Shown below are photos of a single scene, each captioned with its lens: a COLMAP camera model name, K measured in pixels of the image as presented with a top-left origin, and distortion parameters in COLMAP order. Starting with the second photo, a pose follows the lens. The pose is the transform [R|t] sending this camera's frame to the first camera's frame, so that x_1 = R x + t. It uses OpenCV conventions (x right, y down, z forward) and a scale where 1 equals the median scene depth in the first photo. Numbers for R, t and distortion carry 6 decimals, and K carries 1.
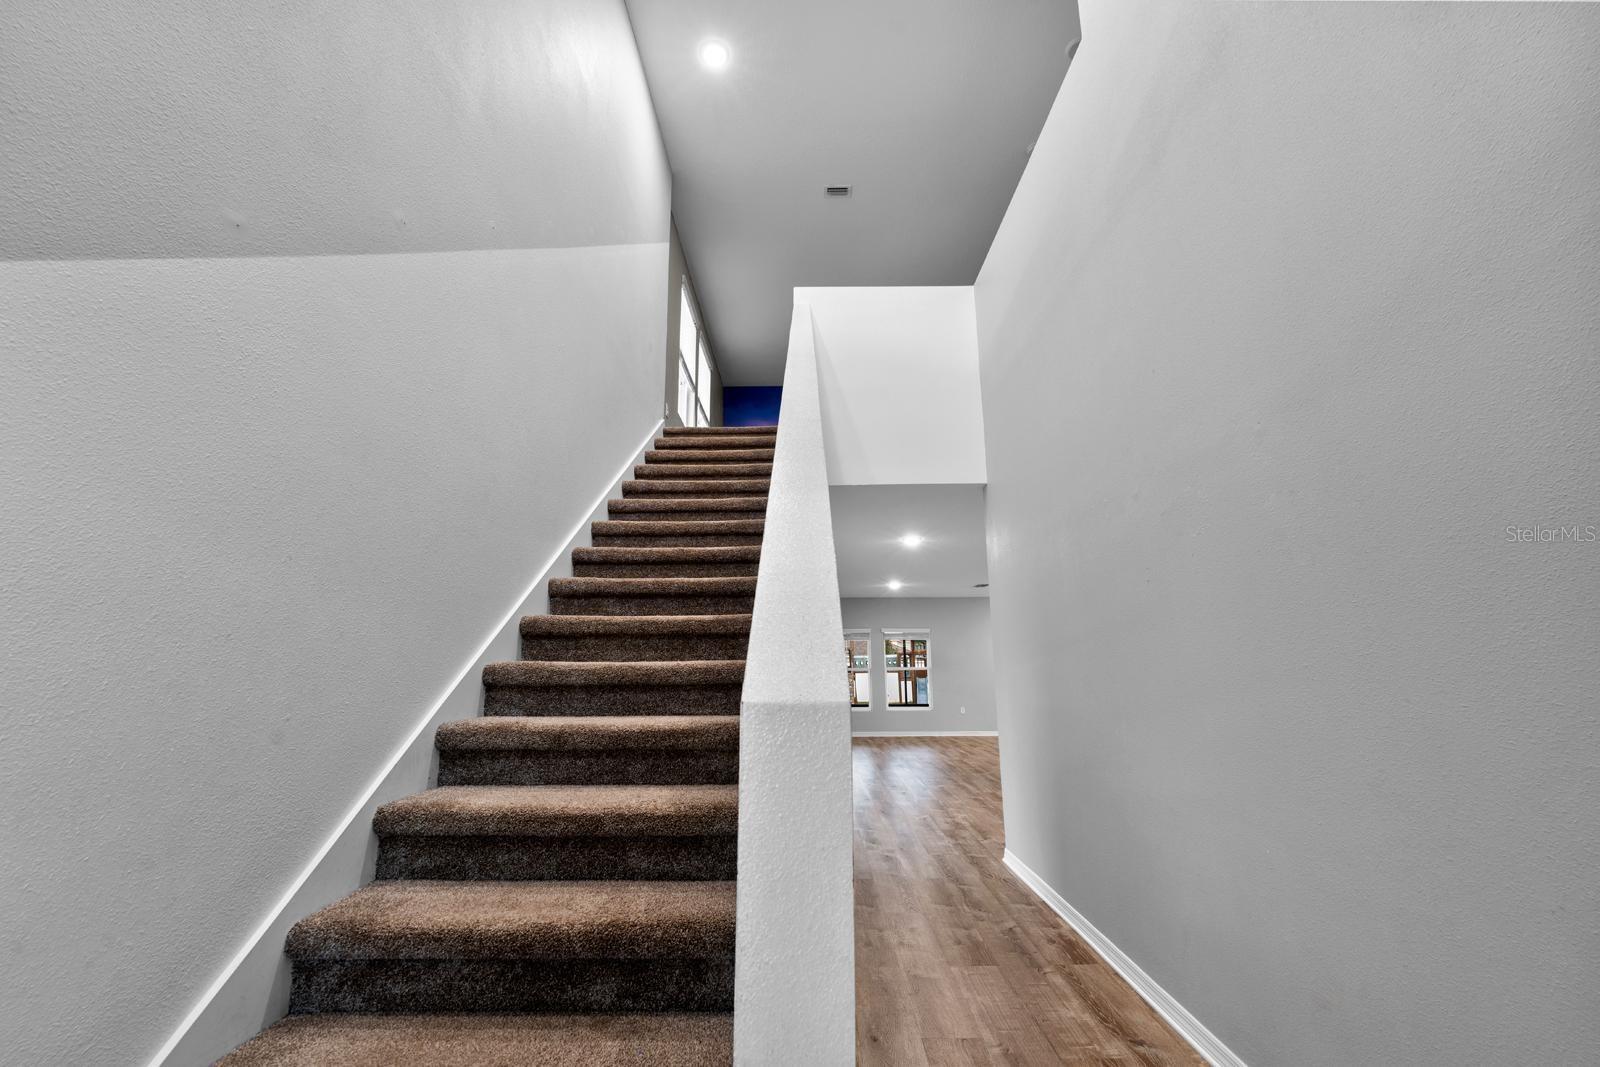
lens RADIAL K [[644.1, 0, 802.4], [0, 644.1, 534.2], [0, 0, 1]] dist [0.000412, -0.001058]
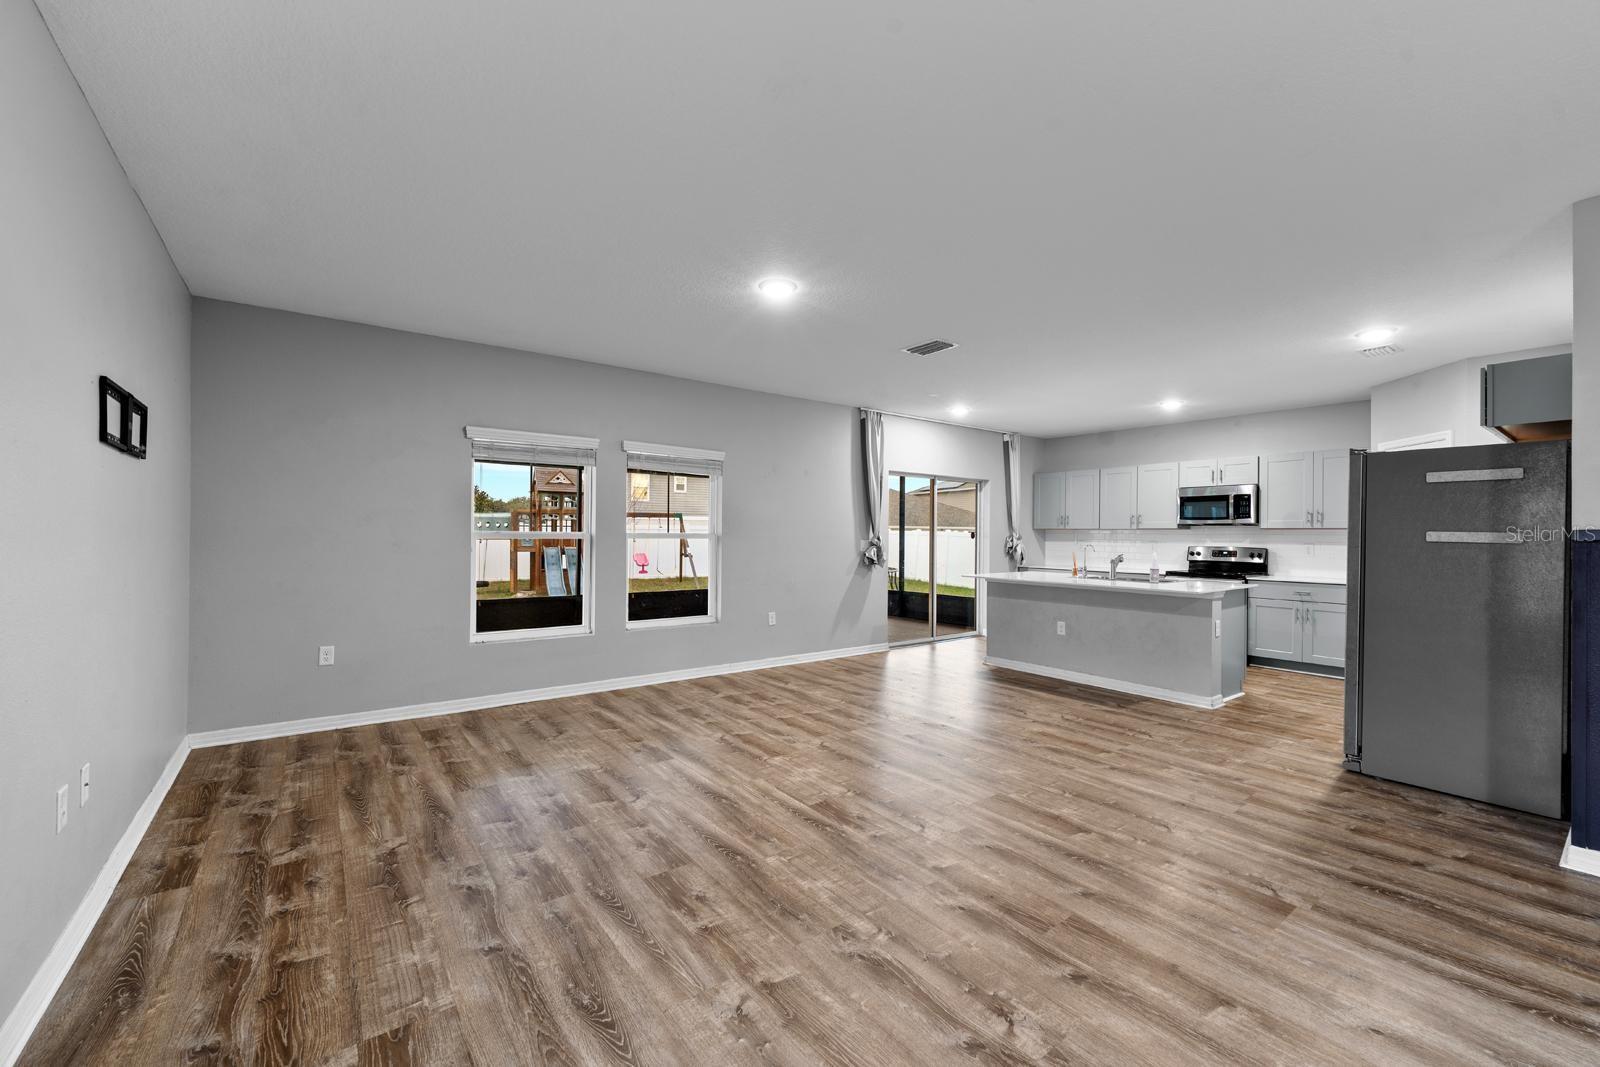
lens RADIAL K [[644.1, 0, 797.2], [0, 644.1, 532.5], [0, 0, 1]] dist [0.000412, -0.001058]
pose [[0.797223, 0.016530, 0.603459, -0.040072], [-0.136531, 0.978661, 0.153563, 0.131138], [-0.588043, -0.204815, 0.782468, 0.621685]]
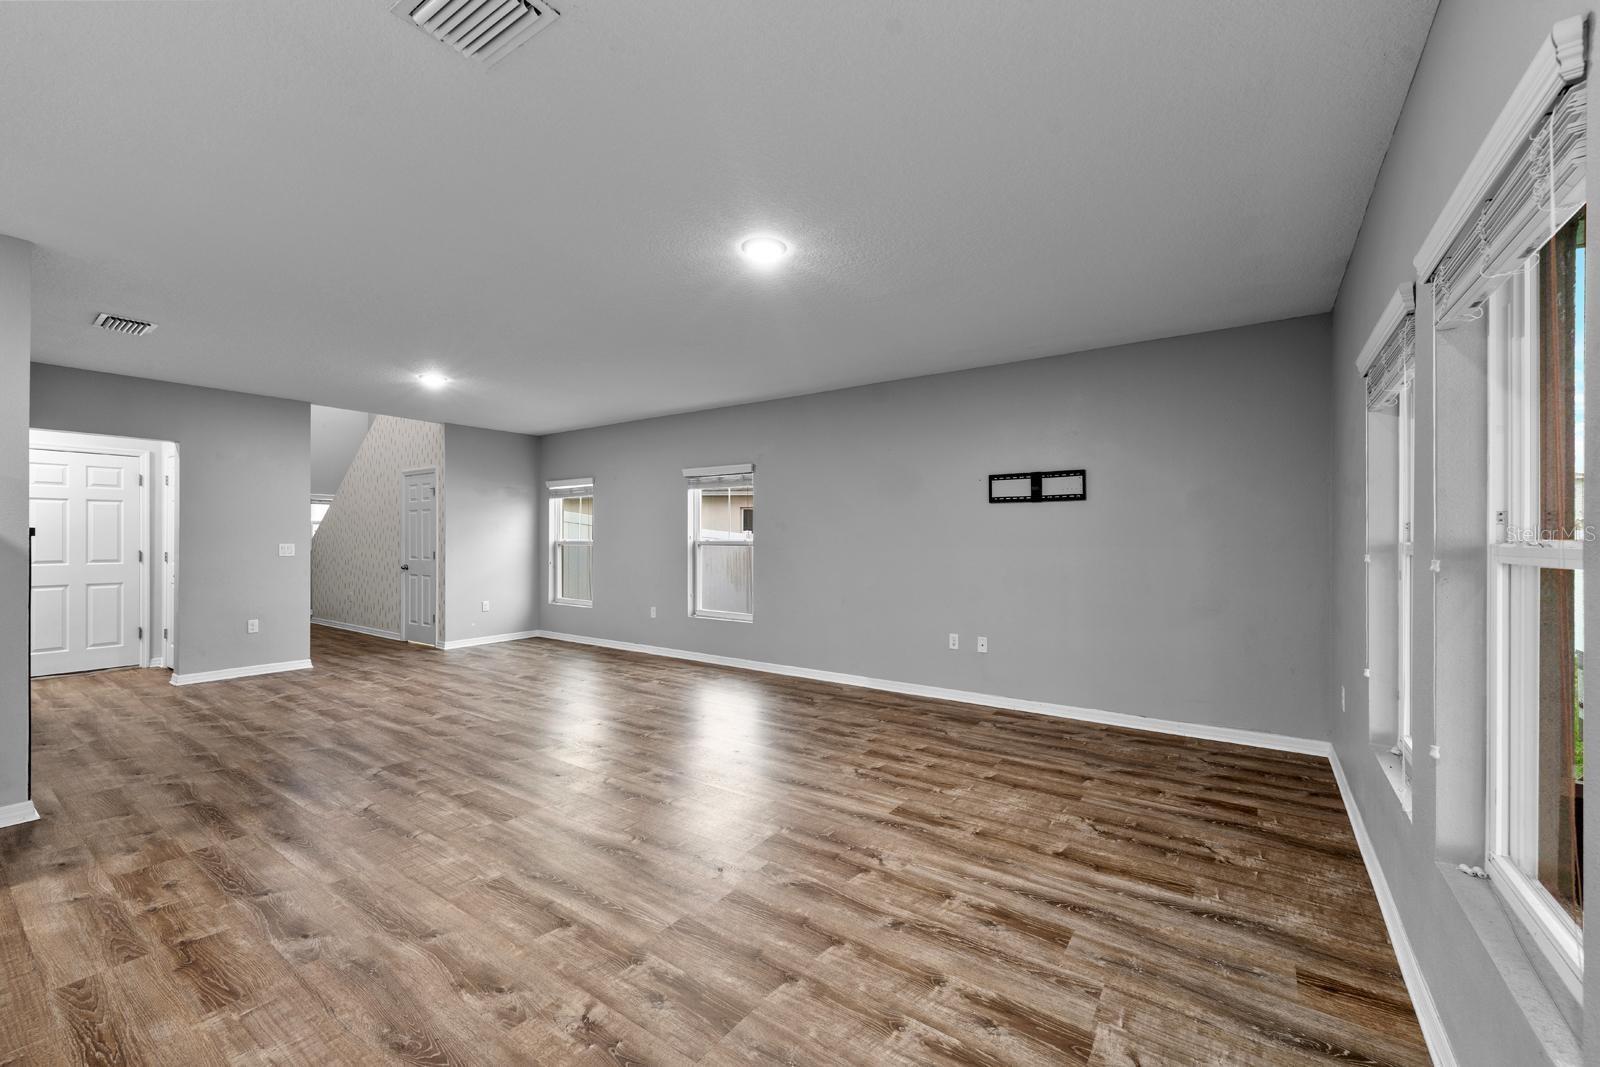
lens RADIAL K [[644.1, 0, 796.6], [0, 644.1, 536.0], [0, 0, 1]] dist [0.000412, -0.001058]
pose [[-0.572523, 0.002211, -0.819886, 0.318920], [0.167027, 0.979340, -0.113993, 0.206182], [0.802695, -0.202206, -0.561064, 0.999830]]
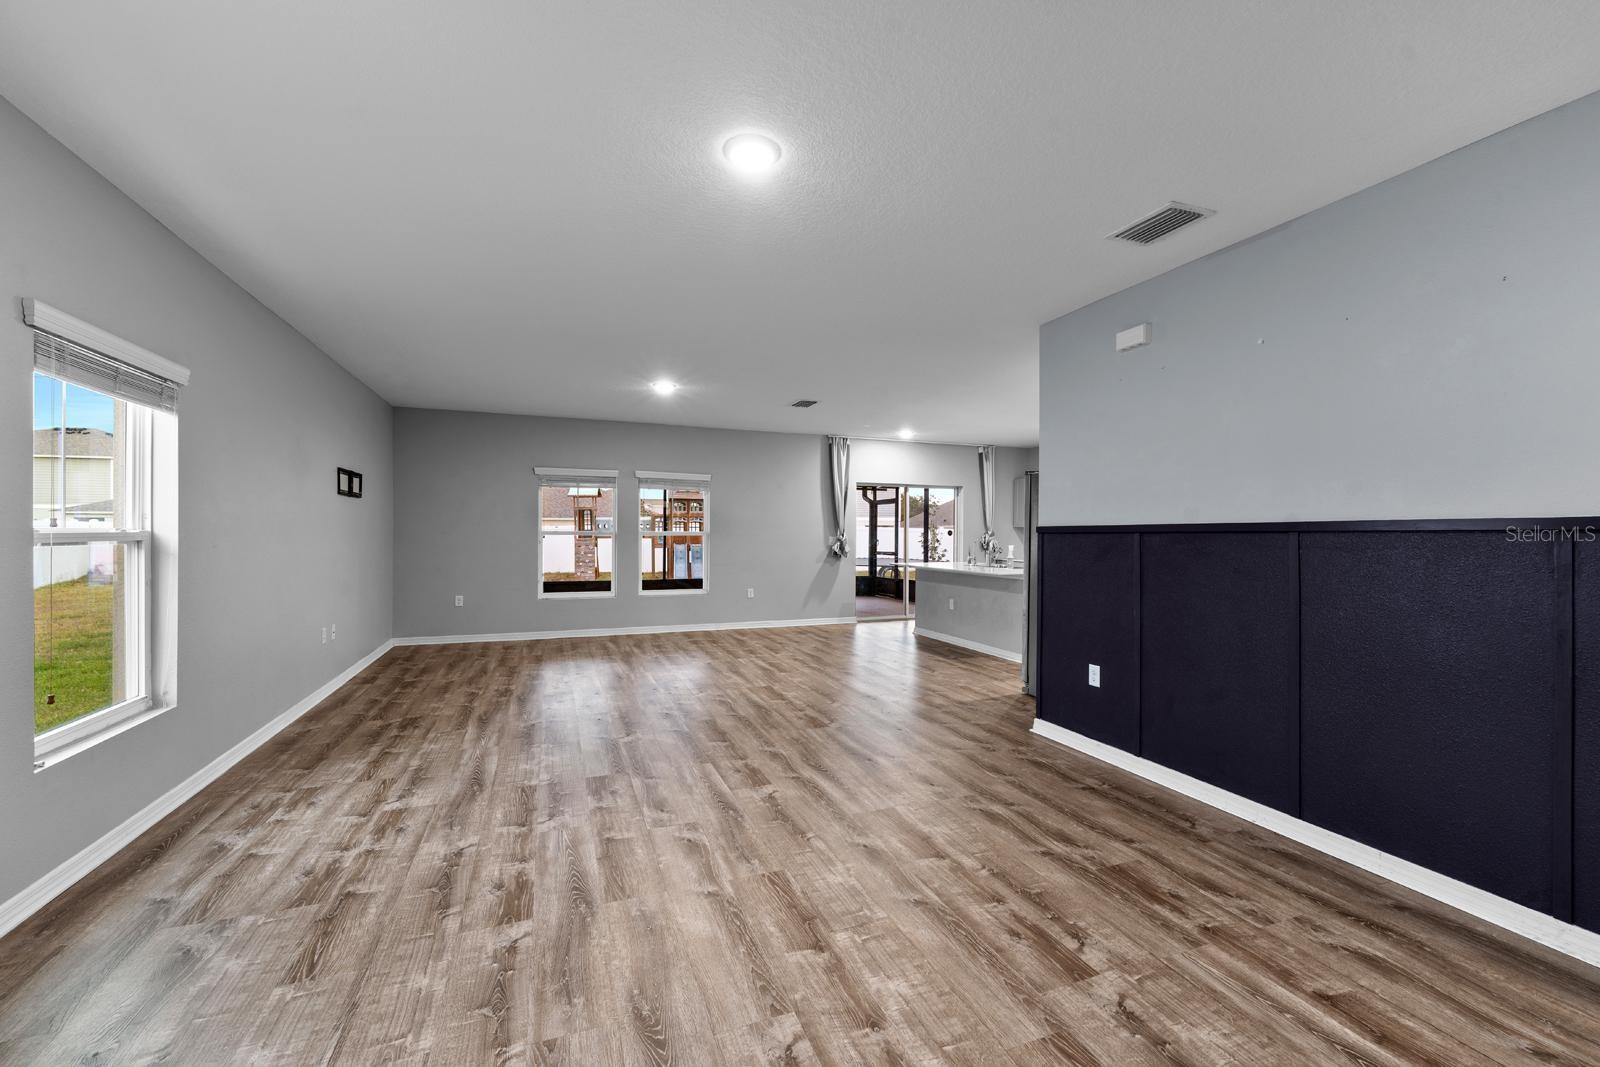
lens RADIAL K [[644.1, 0, 798.7], [0, 644.1, 535.3], [0, 0, 1]] dist [0.000412, -0.001058]
pose [[0.930212, 0.011997, 0.366827, 0.042100], [-0.087008, 0.978183, 0.188647, 0.079205], [-0.356561, -0.207398, 0.910961, 0.369961]]
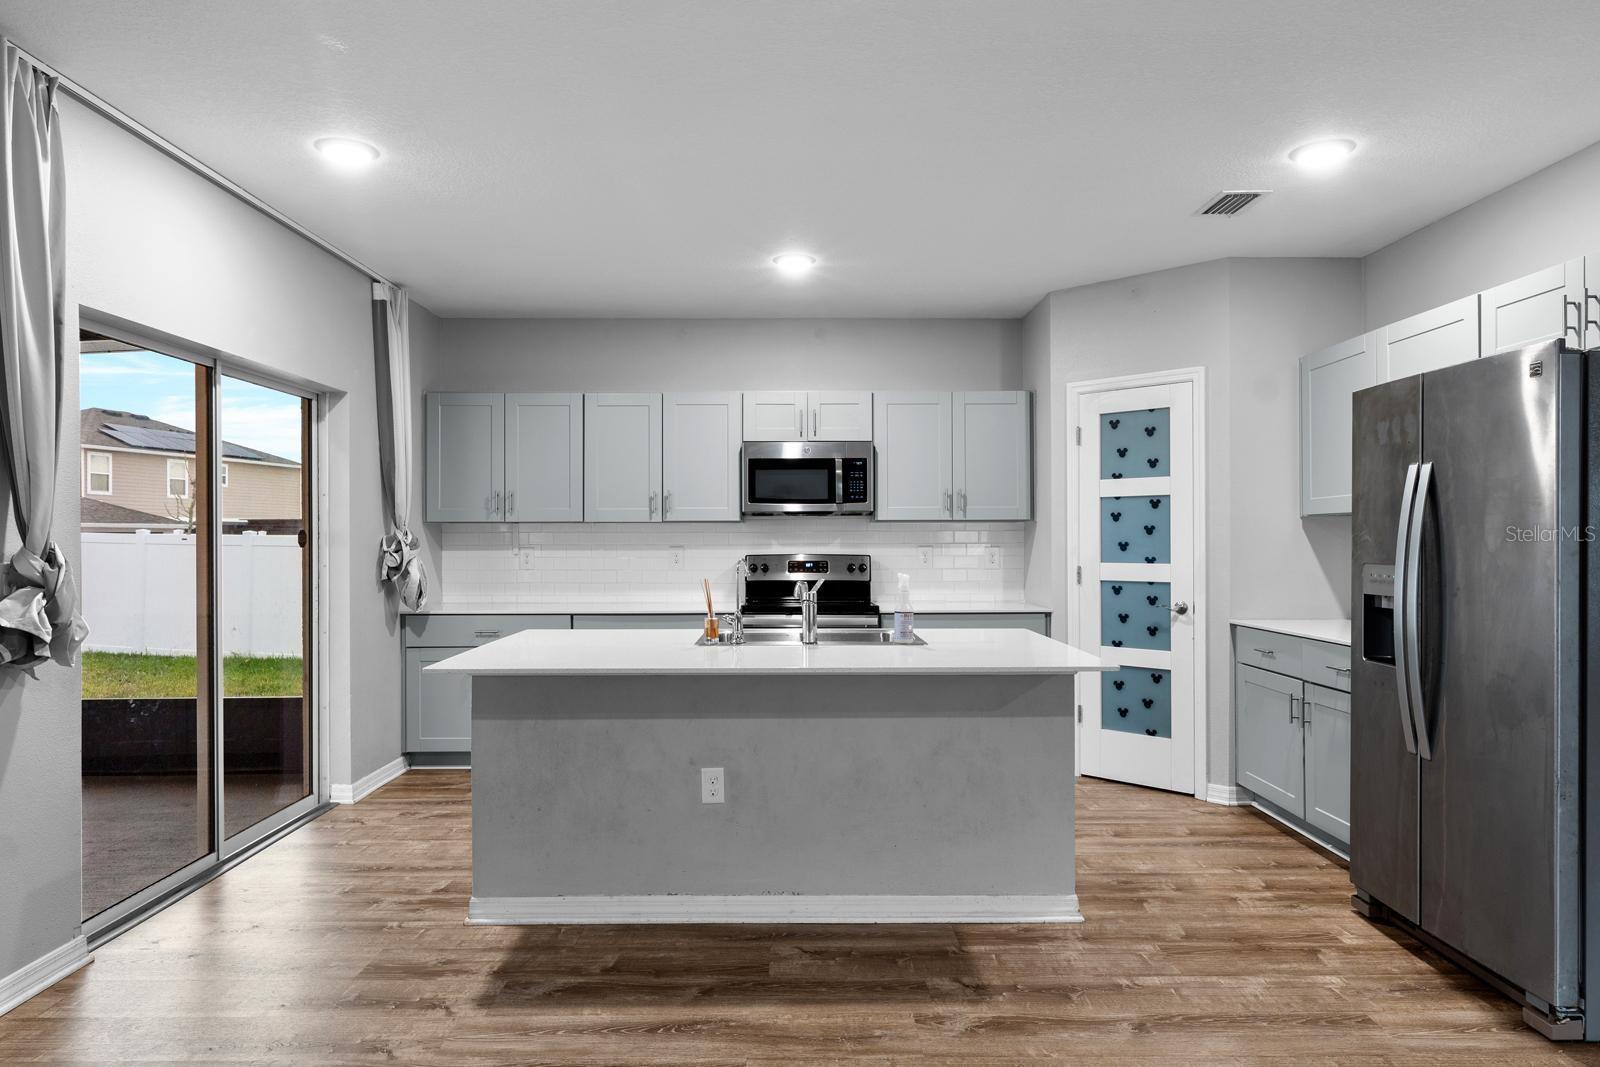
lens RADIAL K [[983.3, 0, 804.5], [0, 983.3, 537.6], [0, 0, 1]] dist [0.002035, -0.005090]
pose [[-0.014954, 0.007322, 0.999861, 0.133009], [-0.198685, 0.980011, -0.010148, 0.177772], [-0.979949, -0.198810, -0.013200, 0.857865]]
